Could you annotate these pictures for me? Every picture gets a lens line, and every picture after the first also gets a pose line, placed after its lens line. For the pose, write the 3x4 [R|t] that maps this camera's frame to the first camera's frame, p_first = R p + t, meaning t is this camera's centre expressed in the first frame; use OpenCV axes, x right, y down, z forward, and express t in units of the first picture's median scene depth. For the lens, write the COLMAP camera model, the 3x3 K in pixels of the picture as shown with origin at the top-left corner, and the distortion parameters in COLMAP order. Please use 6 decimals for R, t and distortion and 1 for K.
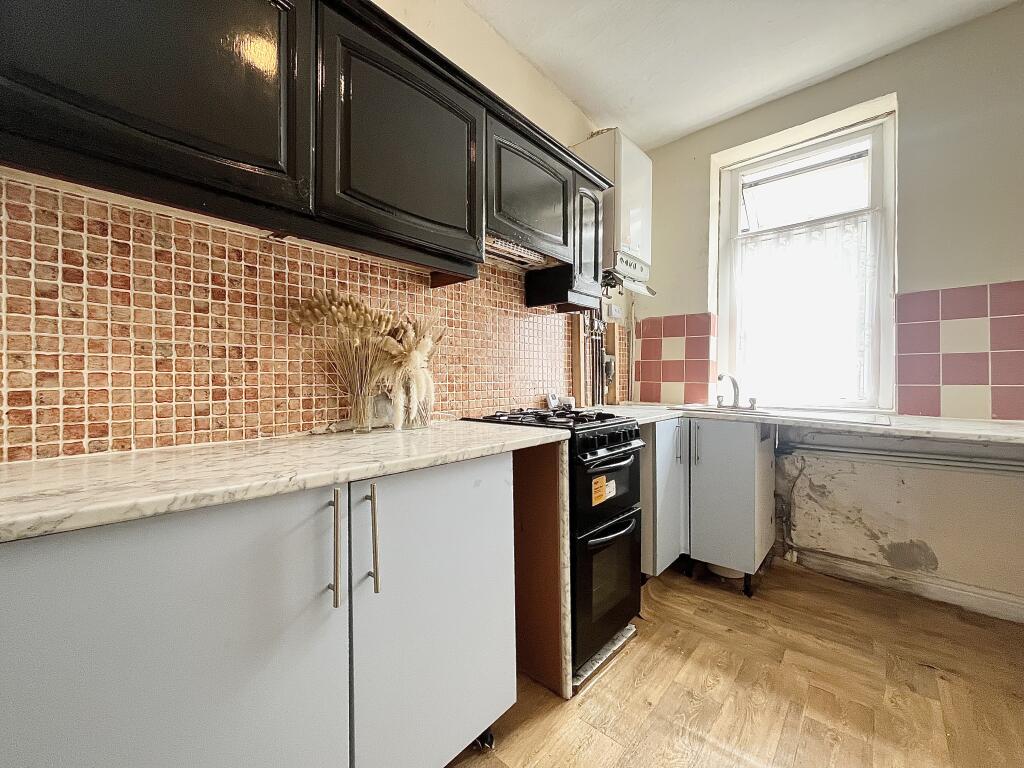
lens RADIAL K [[411.7, 0, 509.8], [0, 411.7, 380.1], [0, 0, 1]] dist [-0.002688, 0.000434]
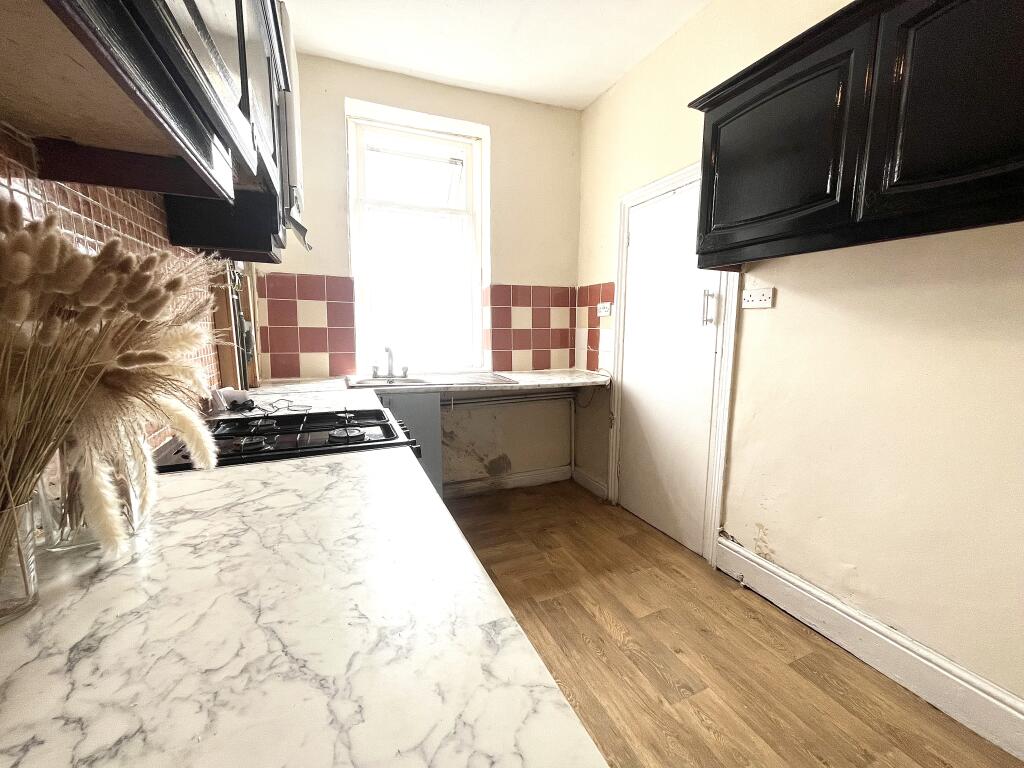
lens RADIAL K [[411.7, 0, 509.3], [0, 411.7, 386.3], [0, 0, 1]] dist [-0.002688, 0.000434]
pose [[0.428239, -0.127738, 0.894592, -0.301722], [-0.003563, 0.989713, 0.143026, -0.069409], [-0.903659, -0.064437, 0.423378, 0.339907]]
